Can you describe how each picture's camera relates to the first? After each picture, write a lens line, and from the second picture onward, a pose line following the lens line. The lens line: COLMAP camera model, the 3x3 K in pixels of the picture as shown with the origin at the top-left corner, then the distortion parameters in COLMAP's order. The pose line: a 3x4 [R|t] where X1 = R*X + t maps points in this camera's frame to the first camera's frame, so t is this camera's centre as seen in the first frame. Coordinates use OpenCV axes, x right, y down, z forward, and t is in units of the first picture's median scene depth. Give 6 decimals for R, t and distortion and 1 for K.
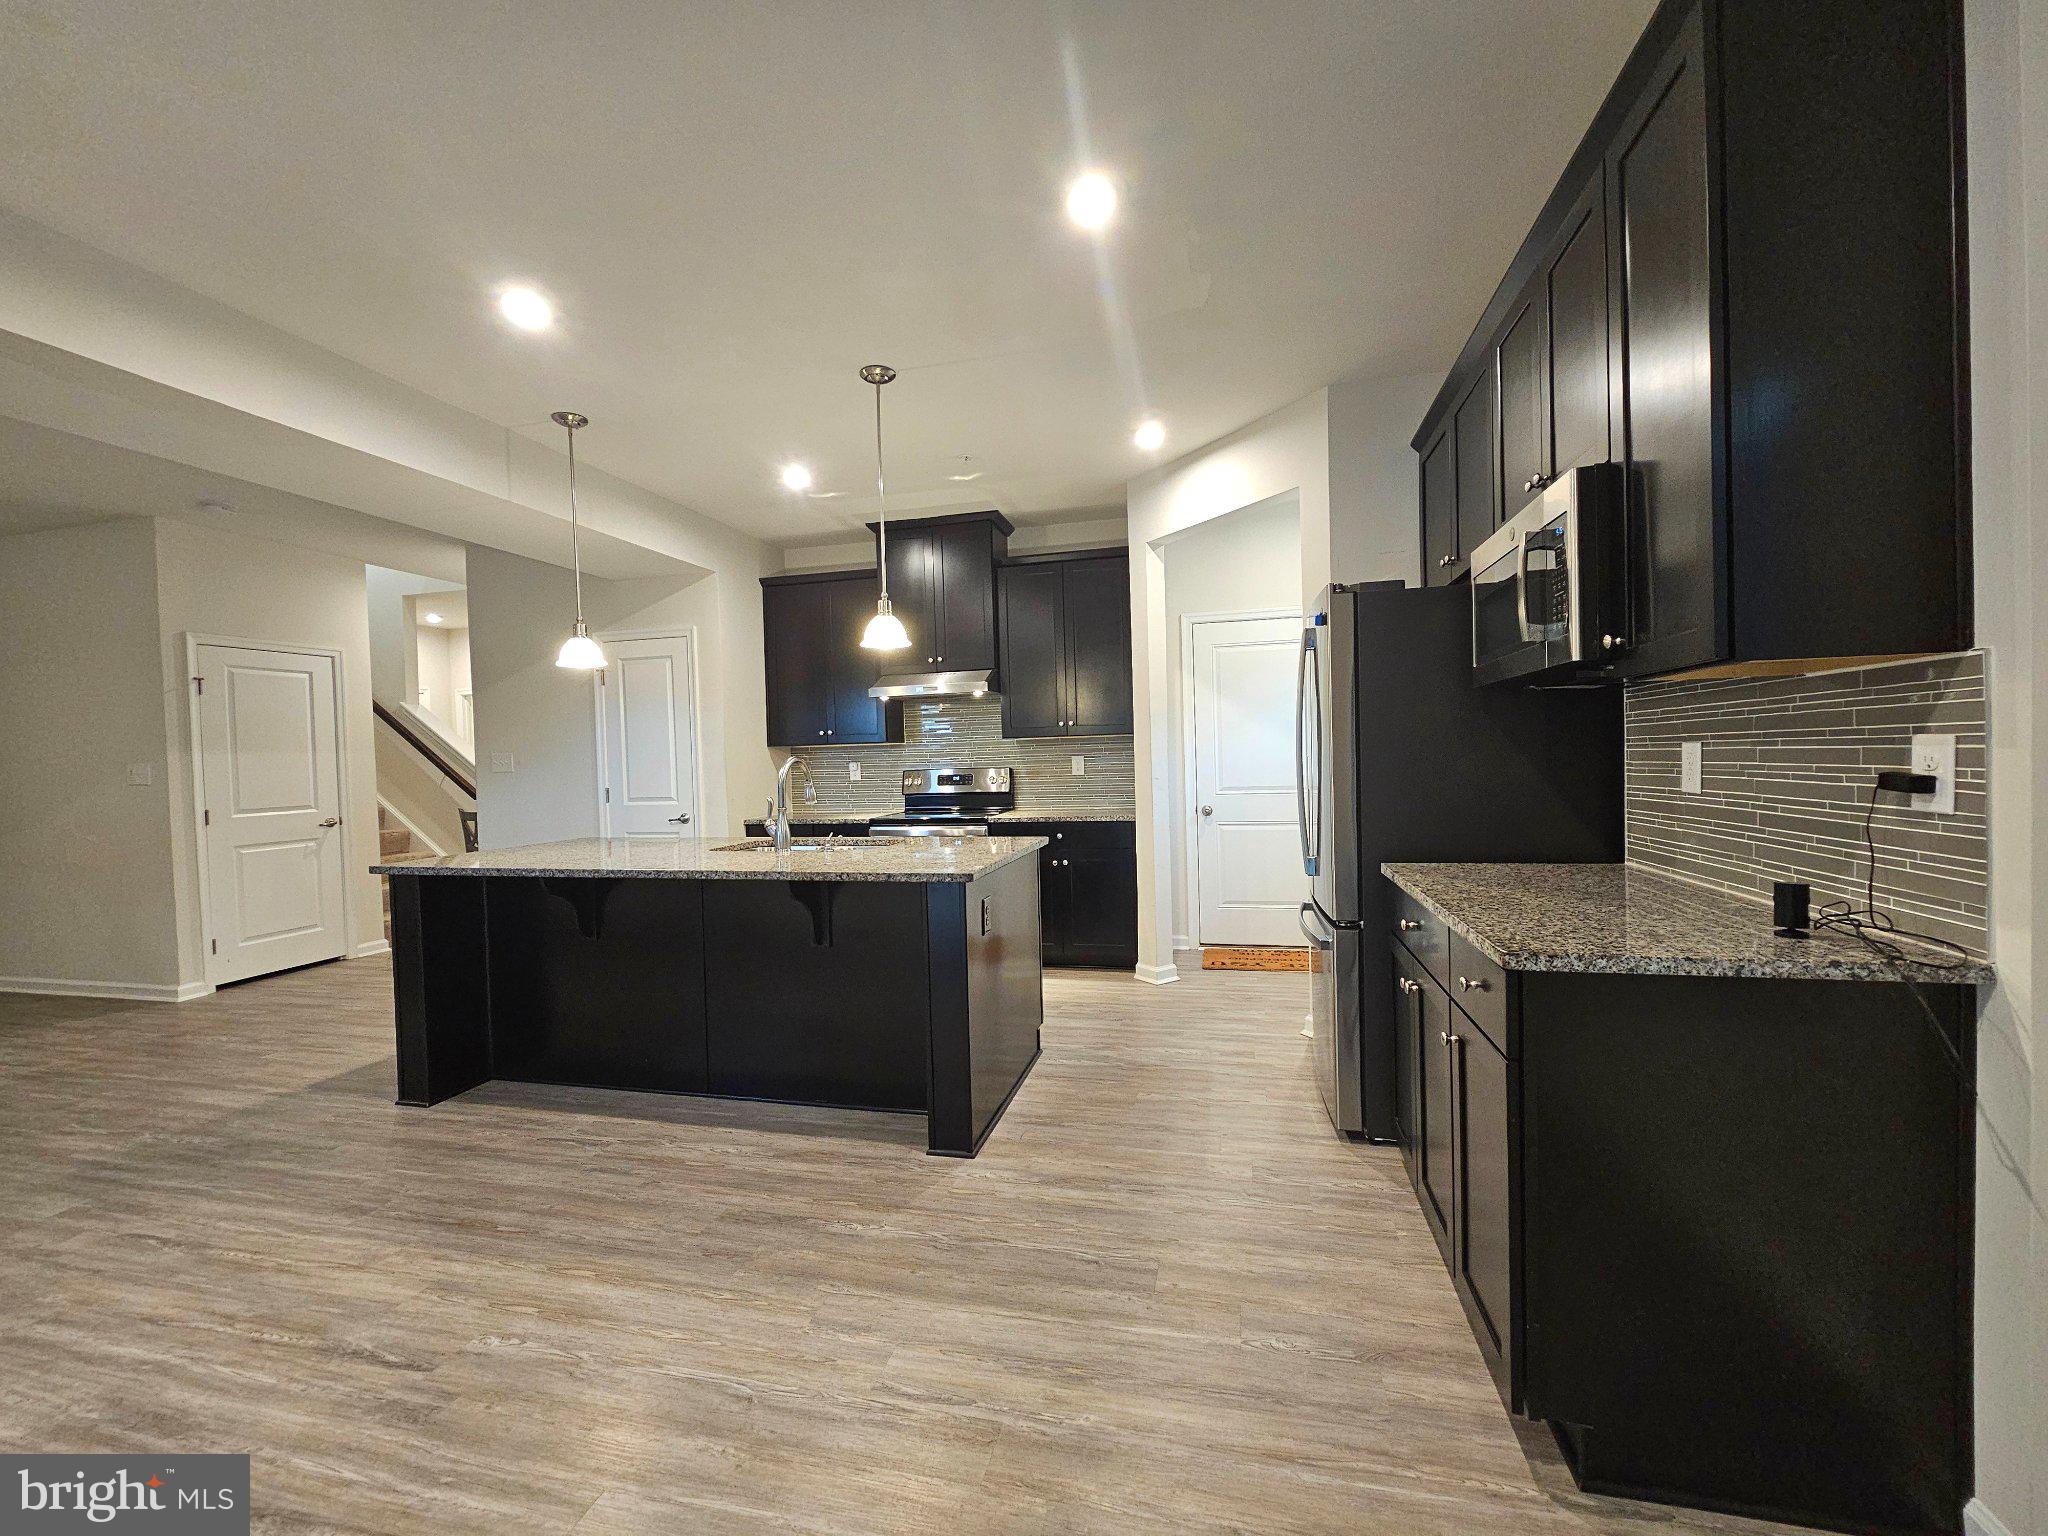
lens RADIAL K [[837.6, 0, 1025.4], [0, 837.6, 772.8], [0, 0, 1]] dist [-0.001256, 0.000047]
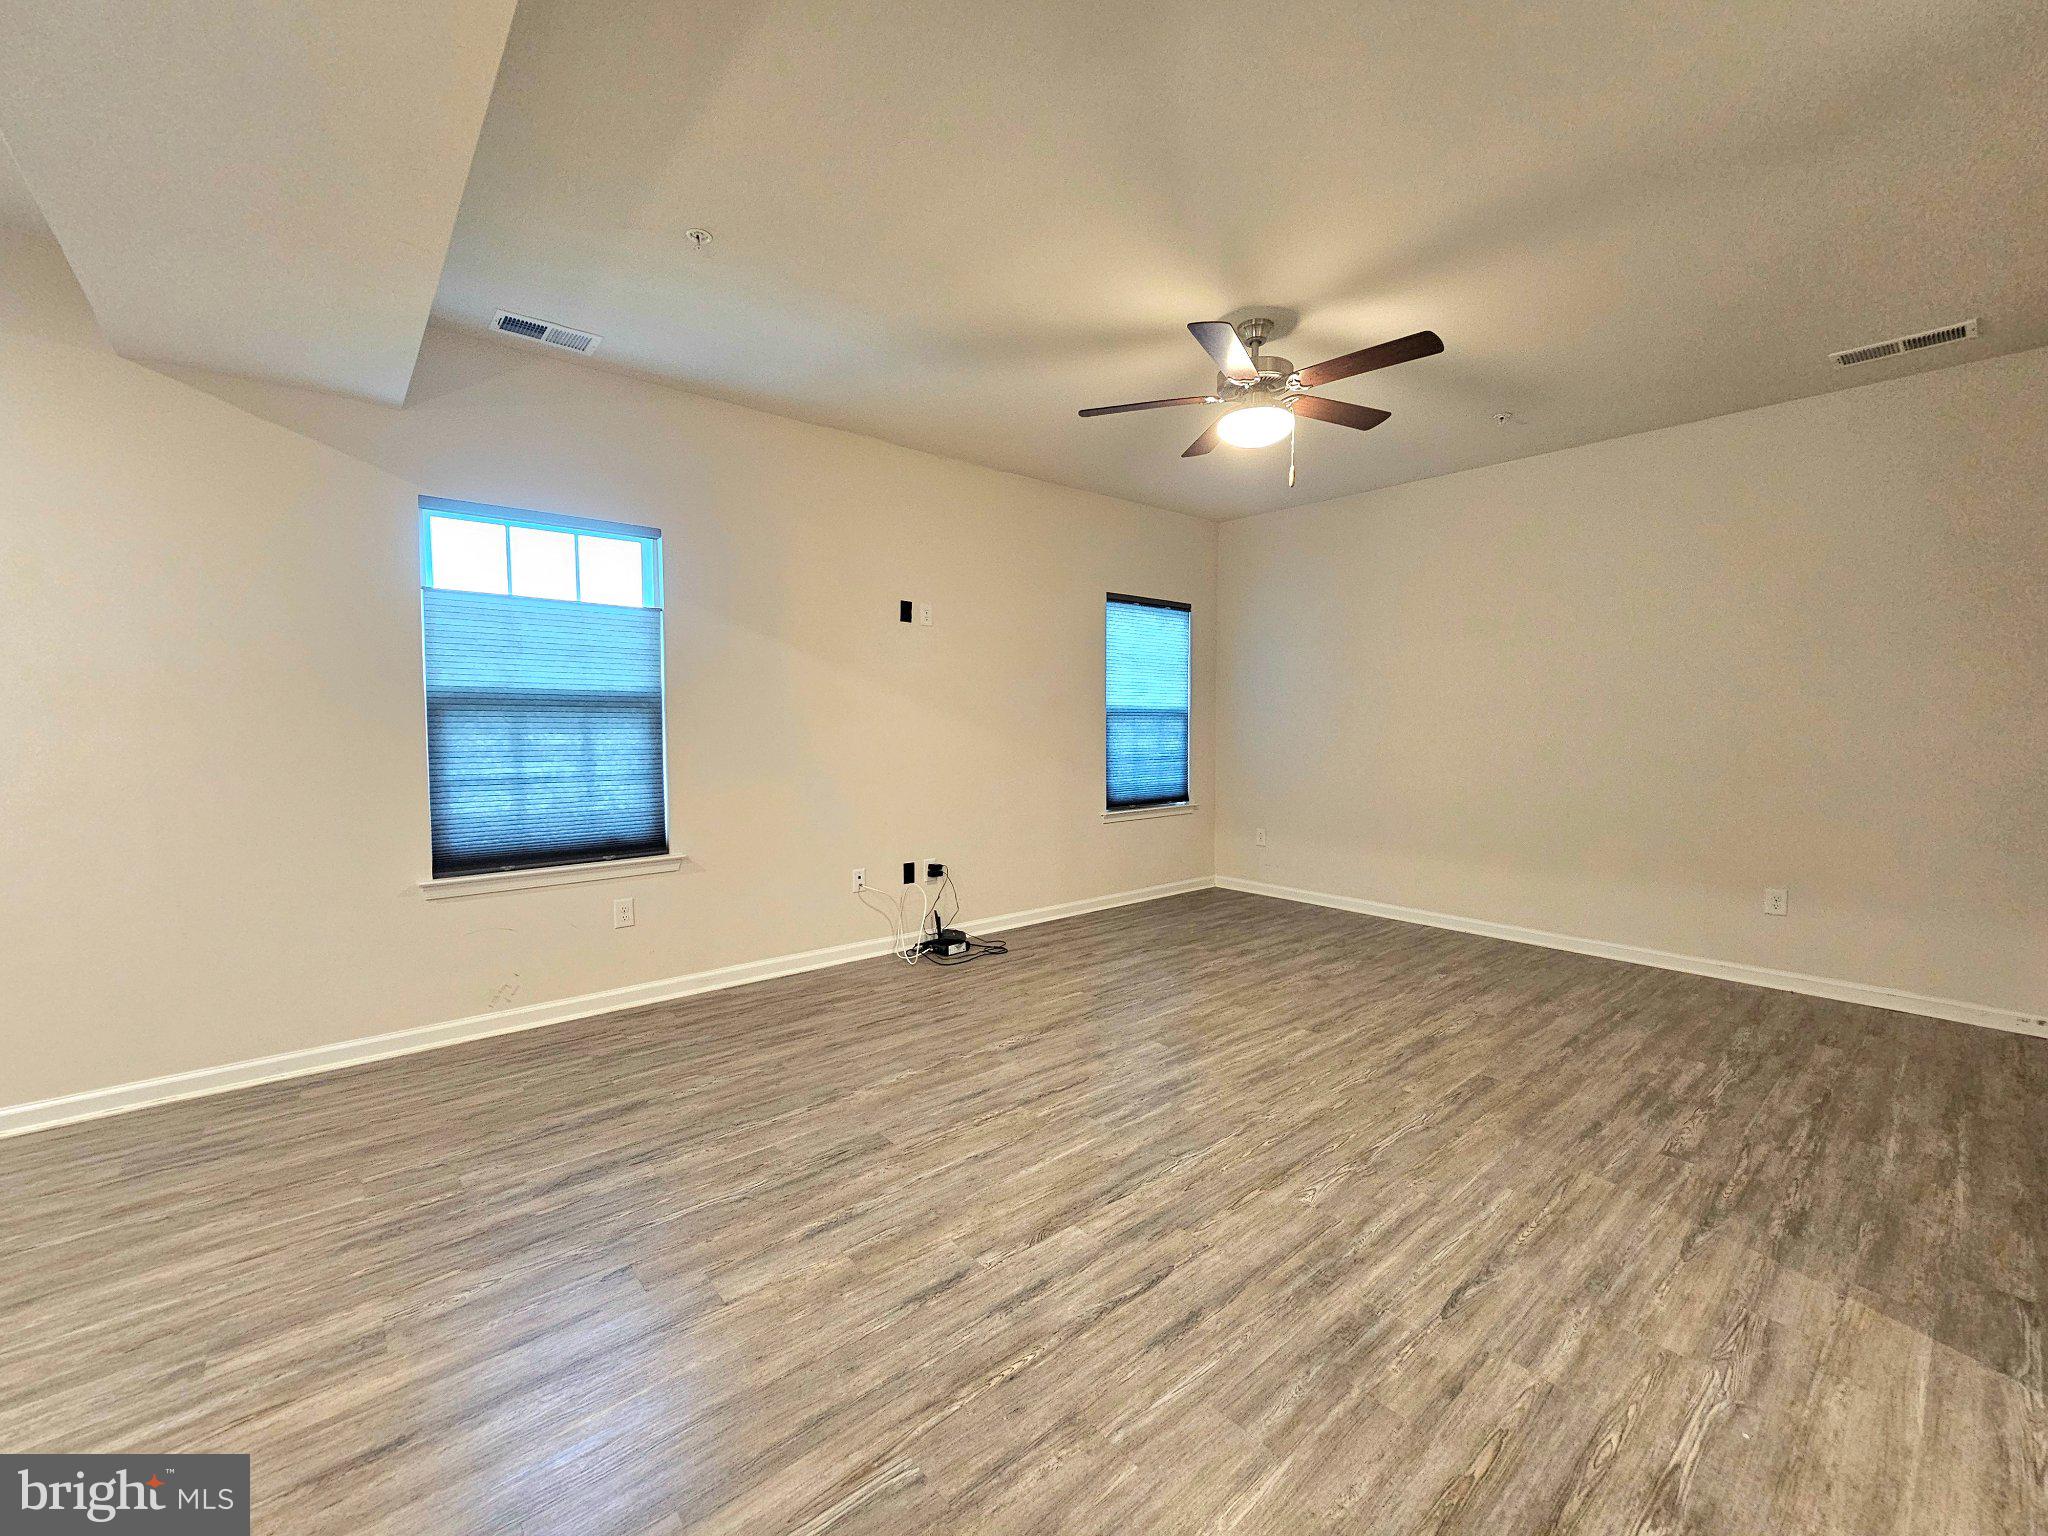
lens RADIAL K [[844.1, 0, 1024.0], [0, 844.1, 768.0], [0, 0, 1]] dist [-0.001900, 0.000749]
pose [[-0.580339, 0.074070, -0.811000, -0.786059], [-0.000993, 0.995790, 0.091658, -0.010506], [0.814375, 0.053998, -0.577822, 1.240131]]
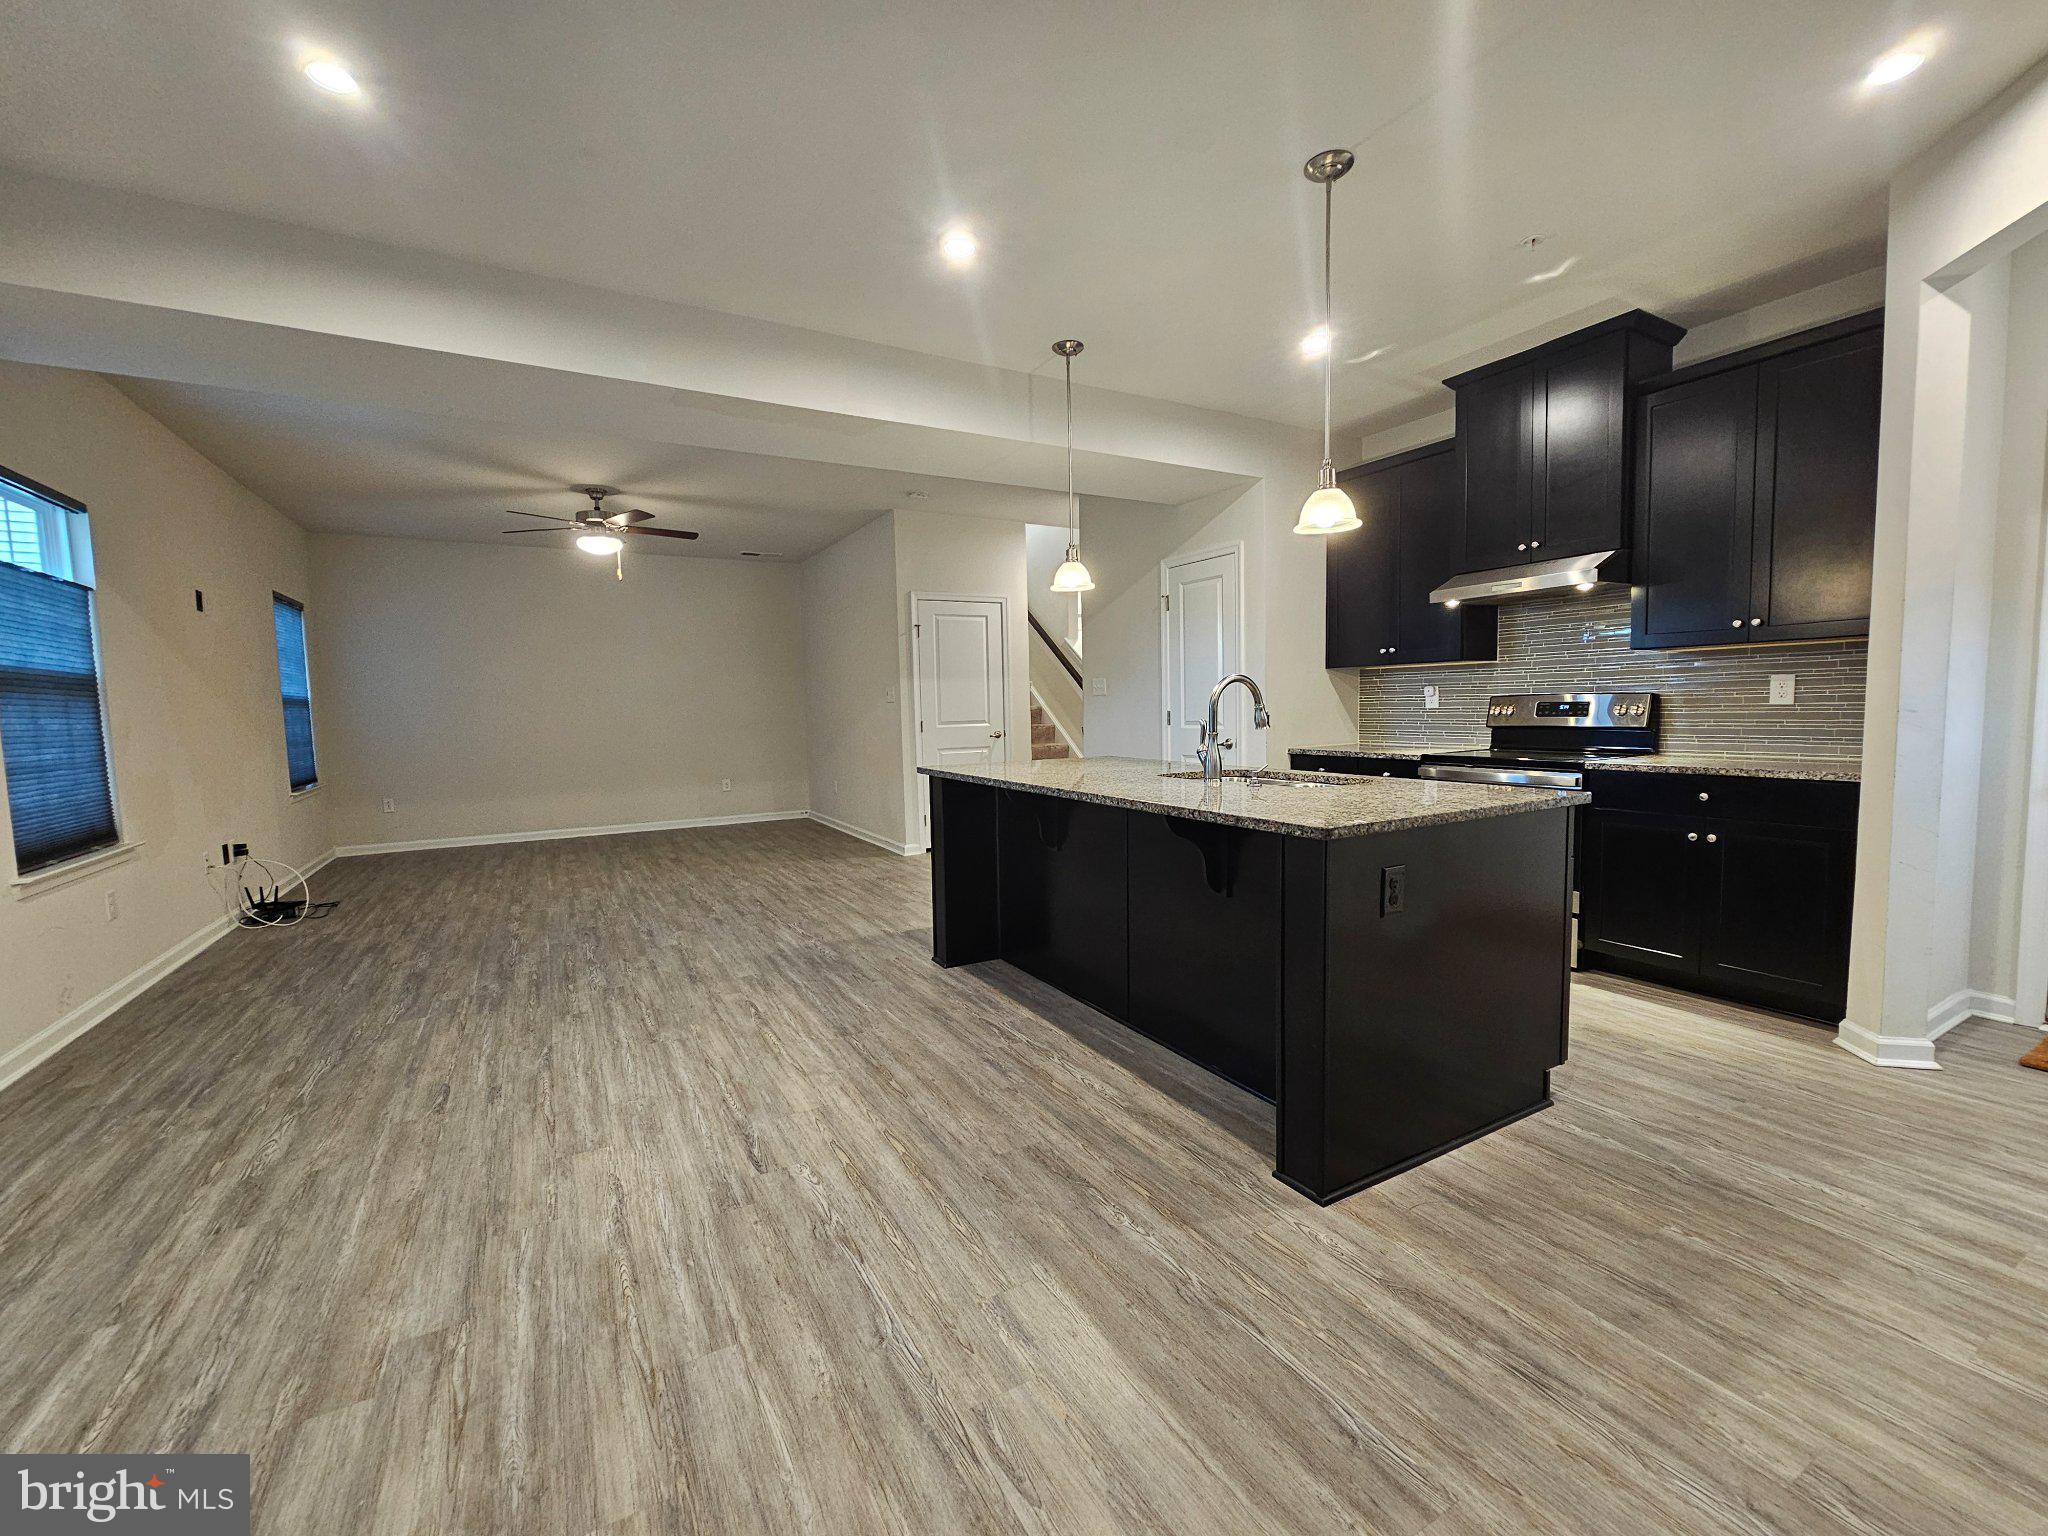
lens RADIAL K [[844.1, 0, 1024.0], [0, 844.1, 768.0], [0, 0, 1]] dist [-0.001900, 0.000749]
pose [[0.689251, 0.067271, -0.721393, 0.221840], [-0.012537, 0.996638, 0.080960, 0.009836], [0.724414, -0.046758, 0.687778, 0.249226]]
